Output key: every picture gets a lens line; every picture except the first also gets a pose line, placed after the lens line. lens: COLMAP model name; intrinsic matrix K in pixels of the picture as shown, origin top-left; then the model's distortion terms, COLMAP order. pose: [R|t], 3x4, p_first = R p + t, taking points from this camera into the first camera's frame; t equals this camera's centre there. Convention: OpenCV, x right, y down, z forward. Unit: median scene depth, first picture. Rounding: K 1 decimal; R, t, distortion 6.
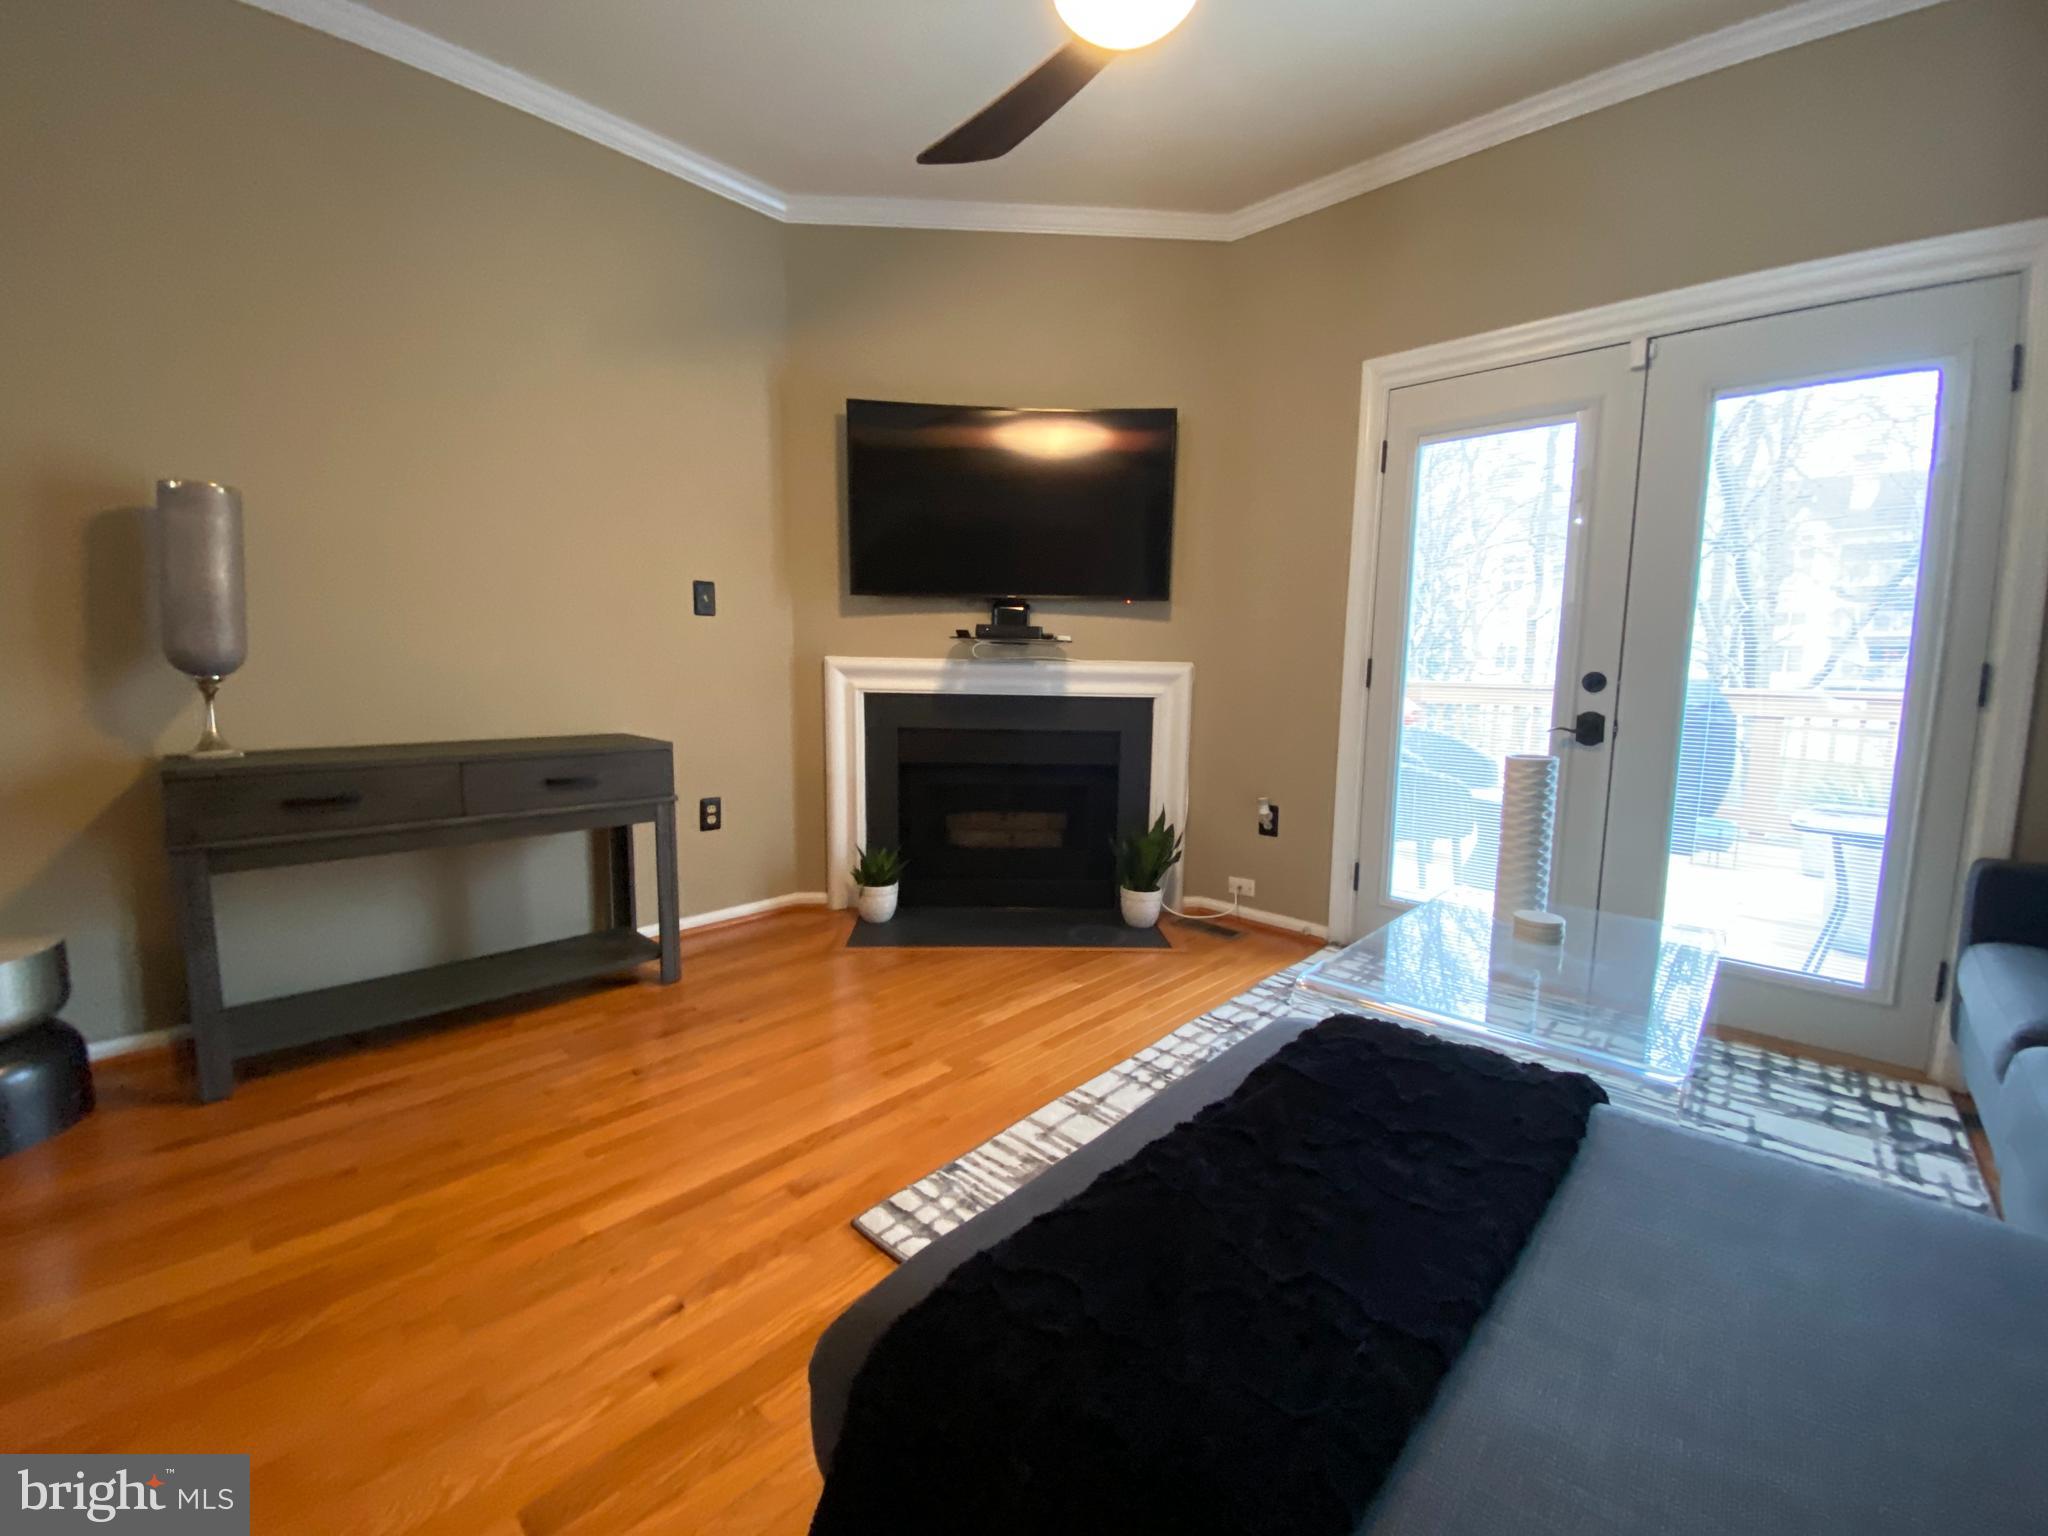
lens RADIAL K [[830.5, 0, 1017.6], [0, 830.5, 765.9], [0, 0, 1]] dist [0.007470, -0.017864]
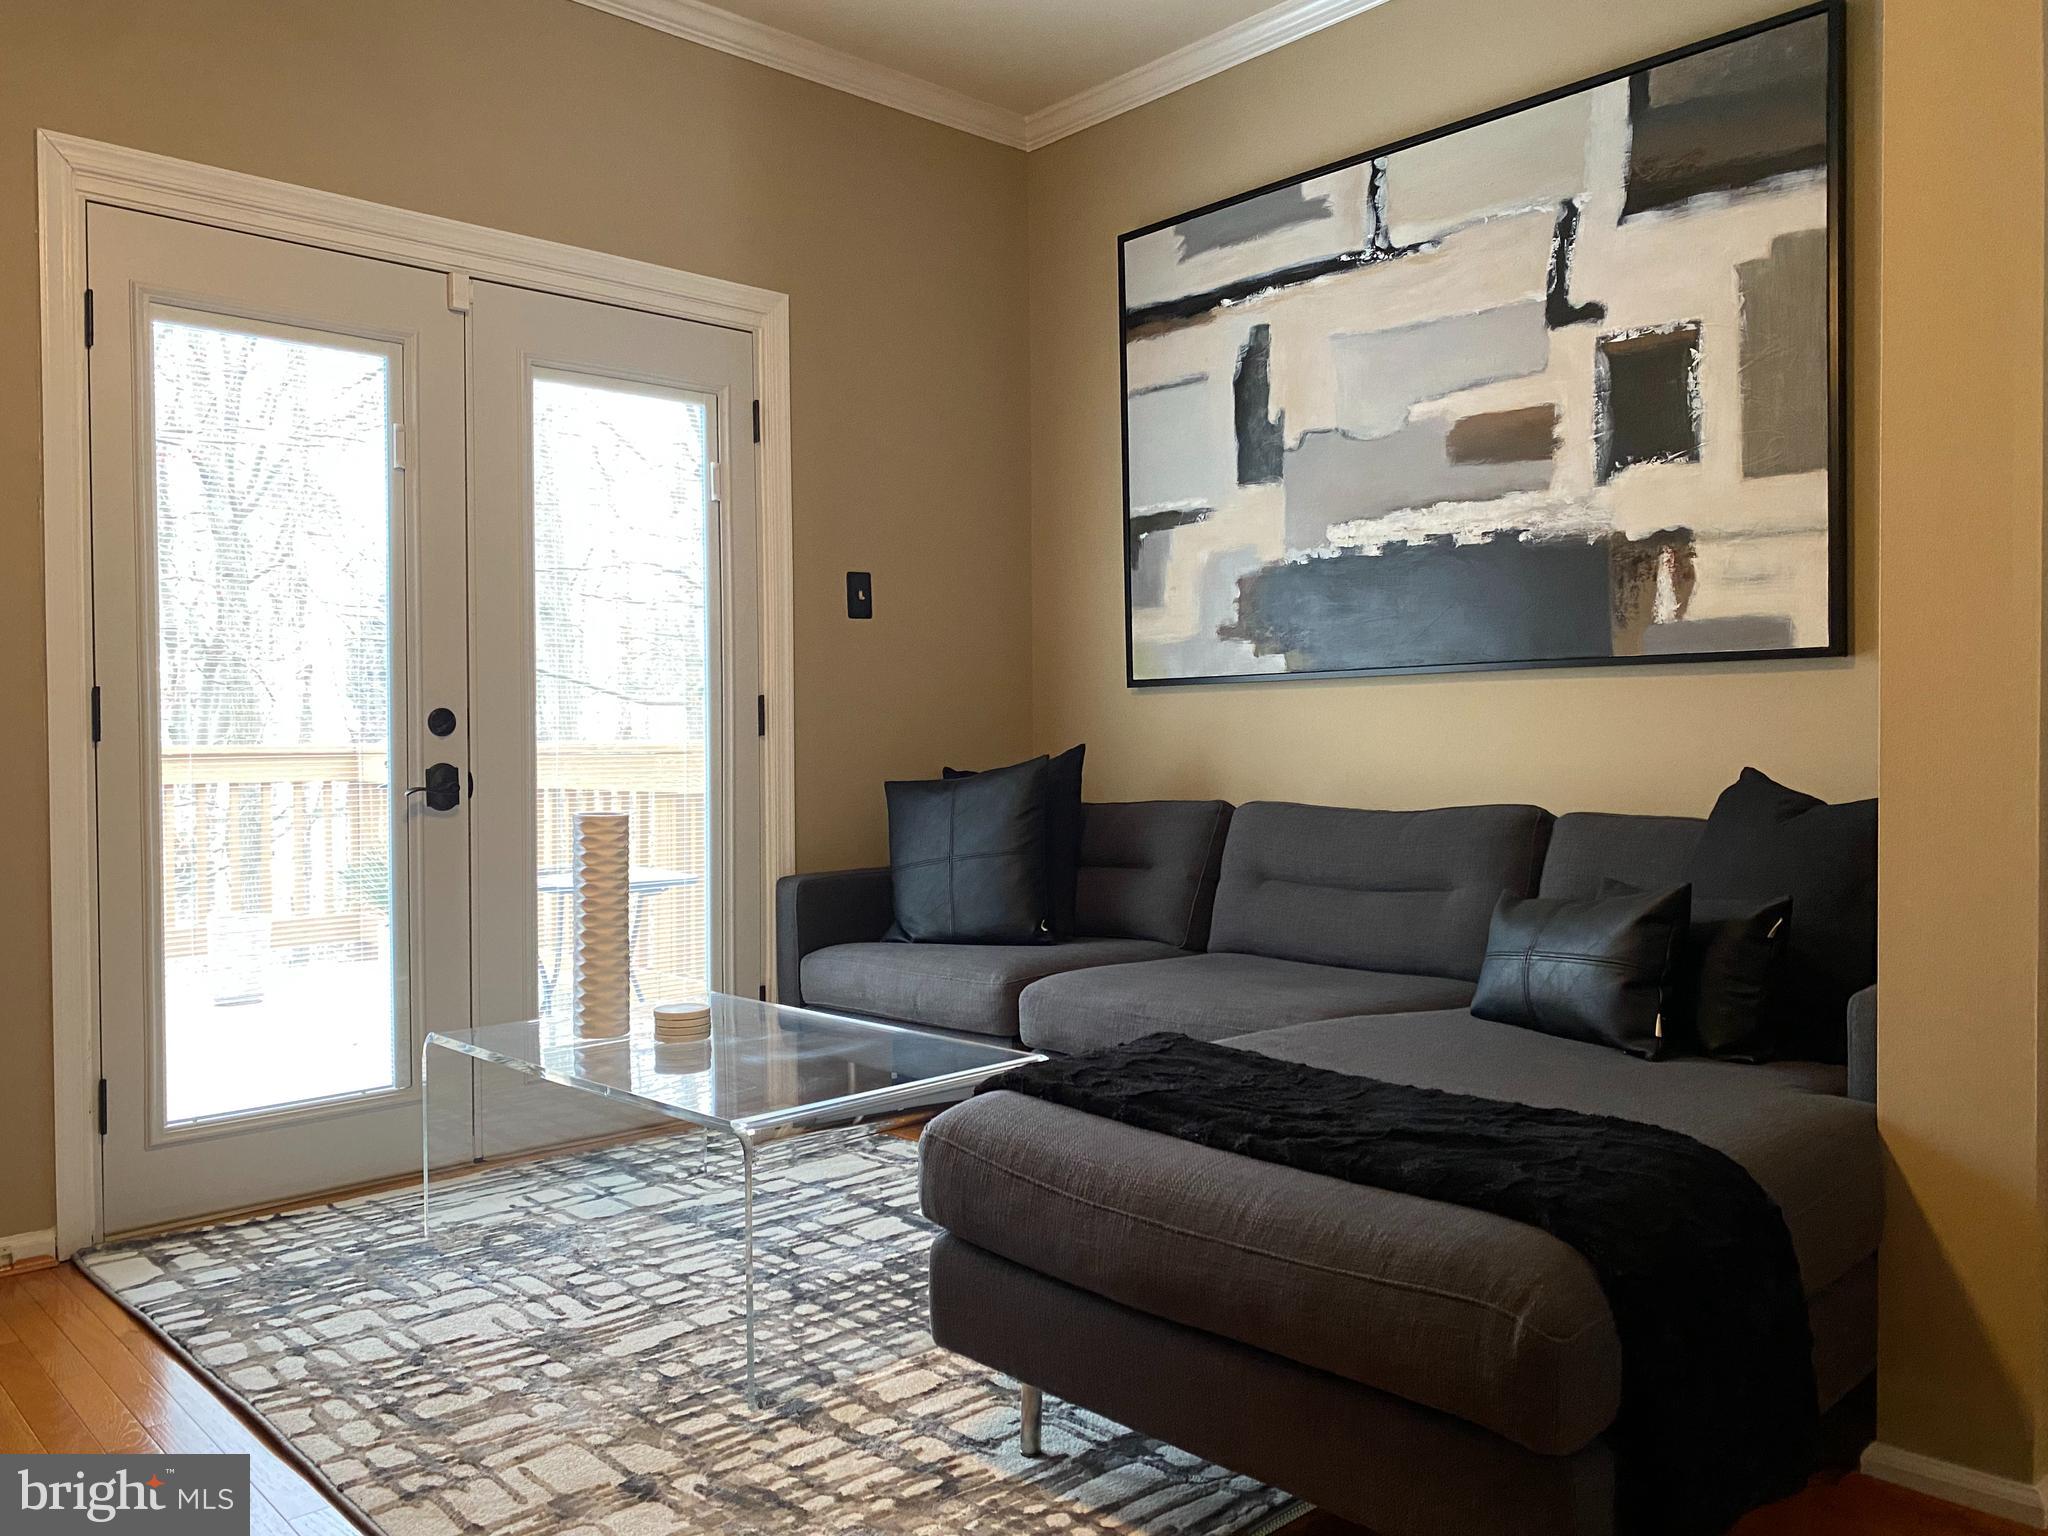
lens RADIAL K [[1541.8, 0, 1014.3], [0, 1541.8, 762.0], [0, 0, 1]] dist [-0.000945, -0.002715]
pose [[0.070606, -0.031620, 0.997003, -0.499406], [0.131224, 0.991105, 0.022140, -0.025767], [-0.988835, 0.129268, 0.074128, 0.342818]]
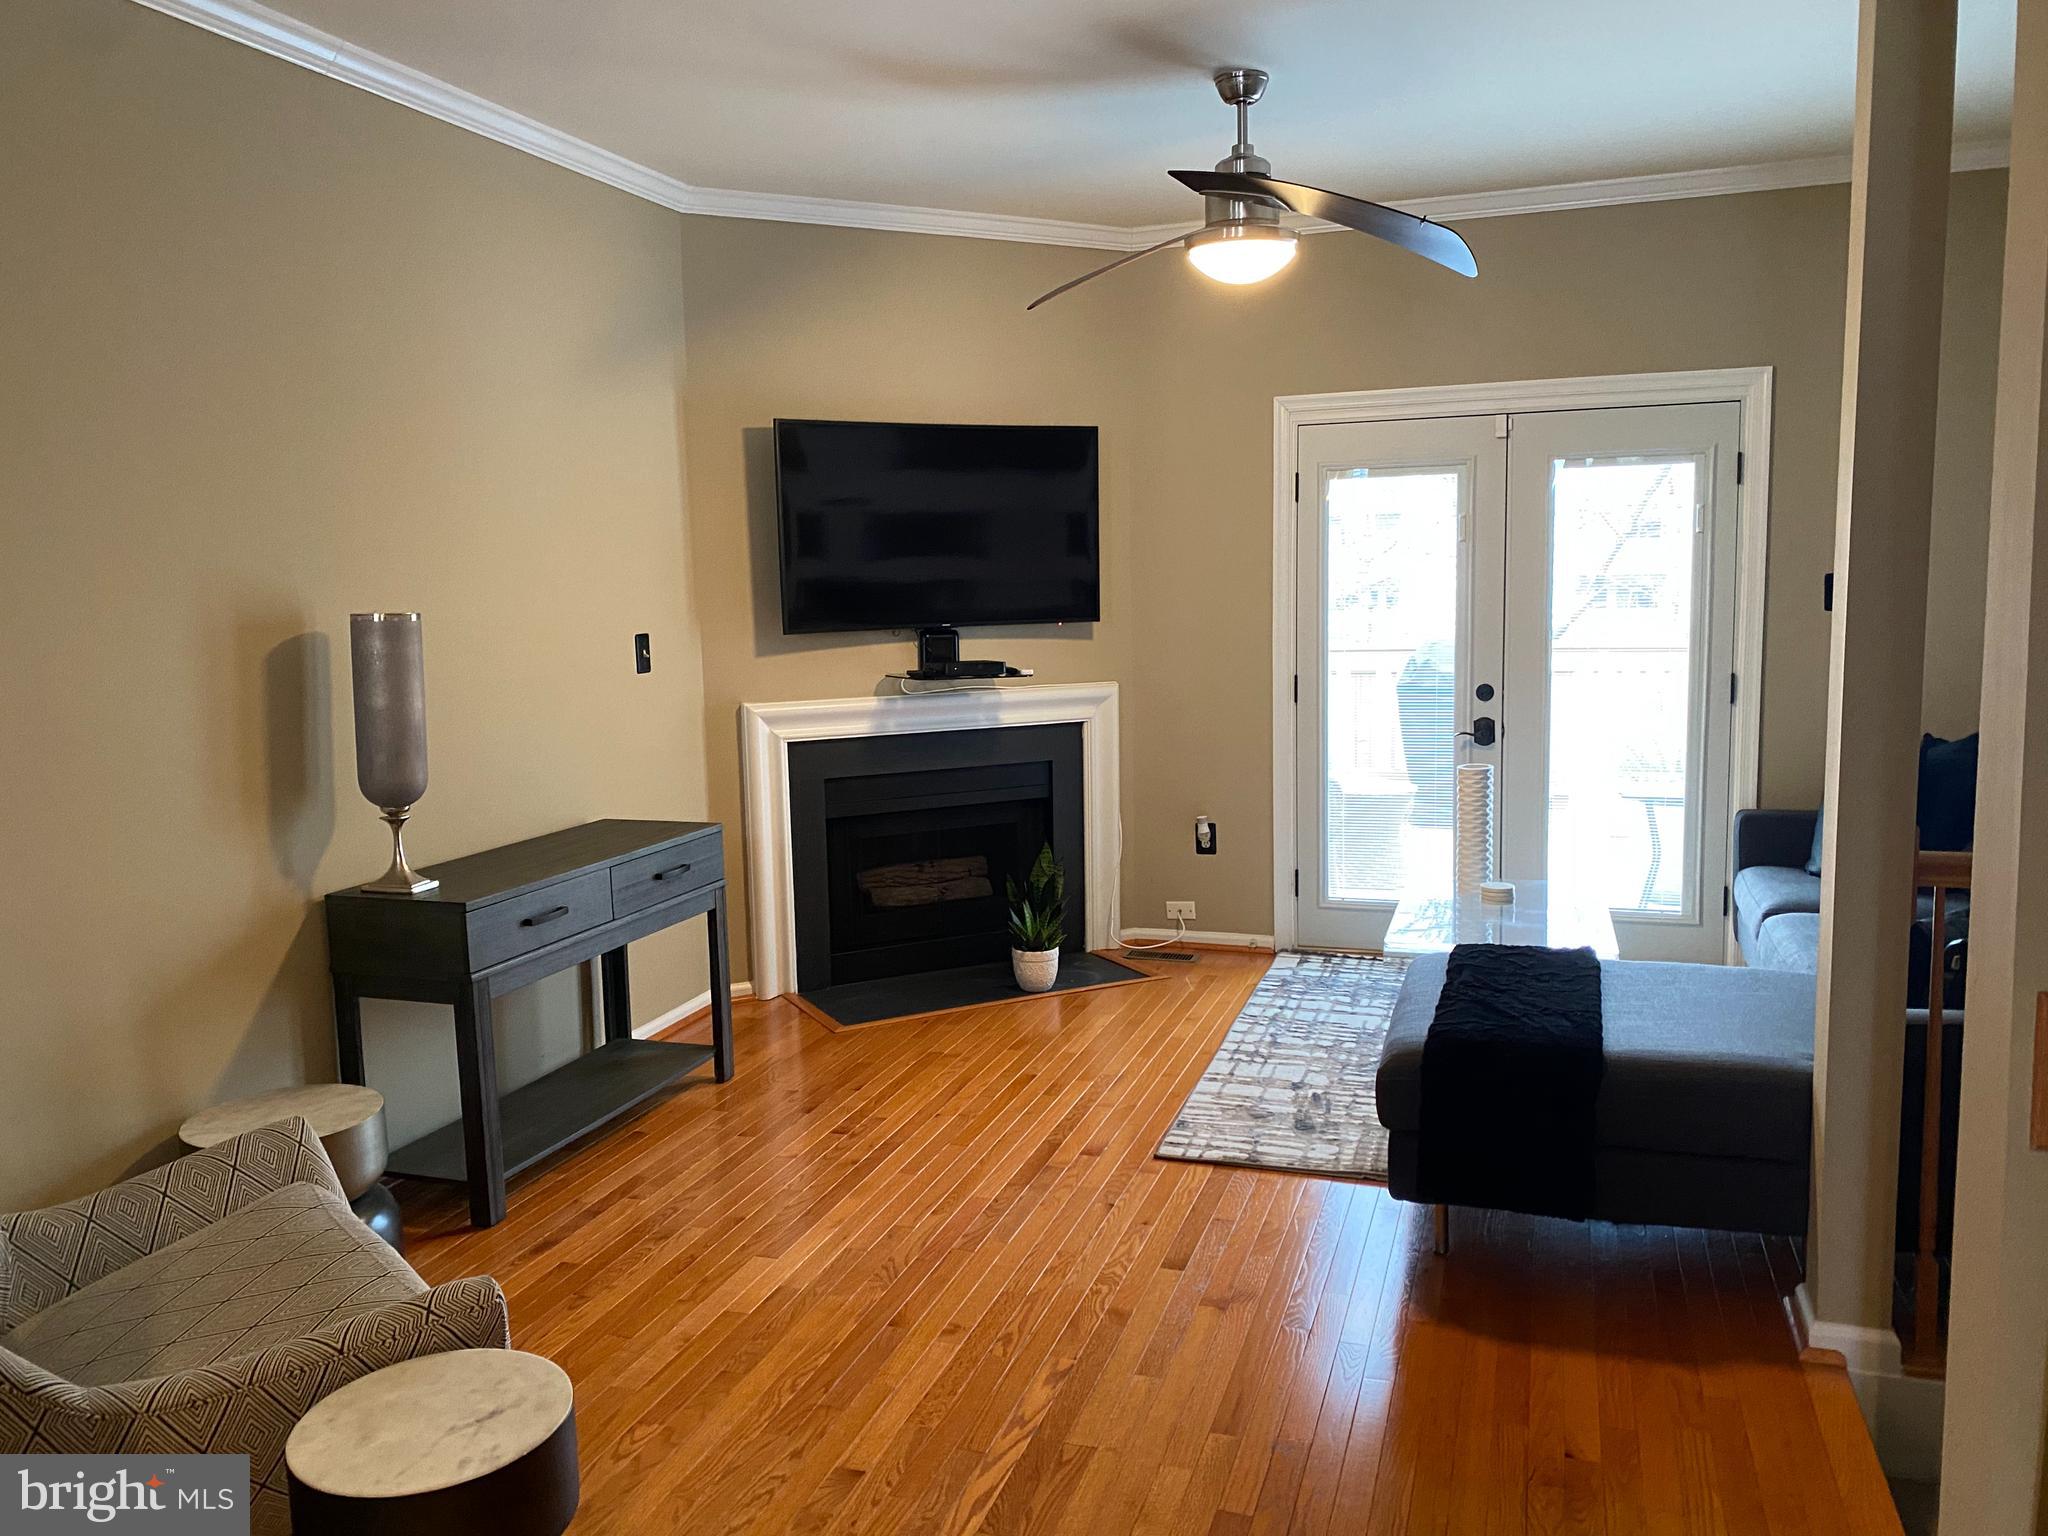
lens RADIAL K [[1541.8, 0, 1014.3], [0, 1541.8, 762.0], [0, 0, 1]] dist [-0.000945, -0.002715]
pose [[0.910166, -0.087172, 0.404968, -0.679322], [0.086523, 0.996050, 0.019945, -0.085982], [-0.405107, 0.016886, 0.914114, -0.615215]]
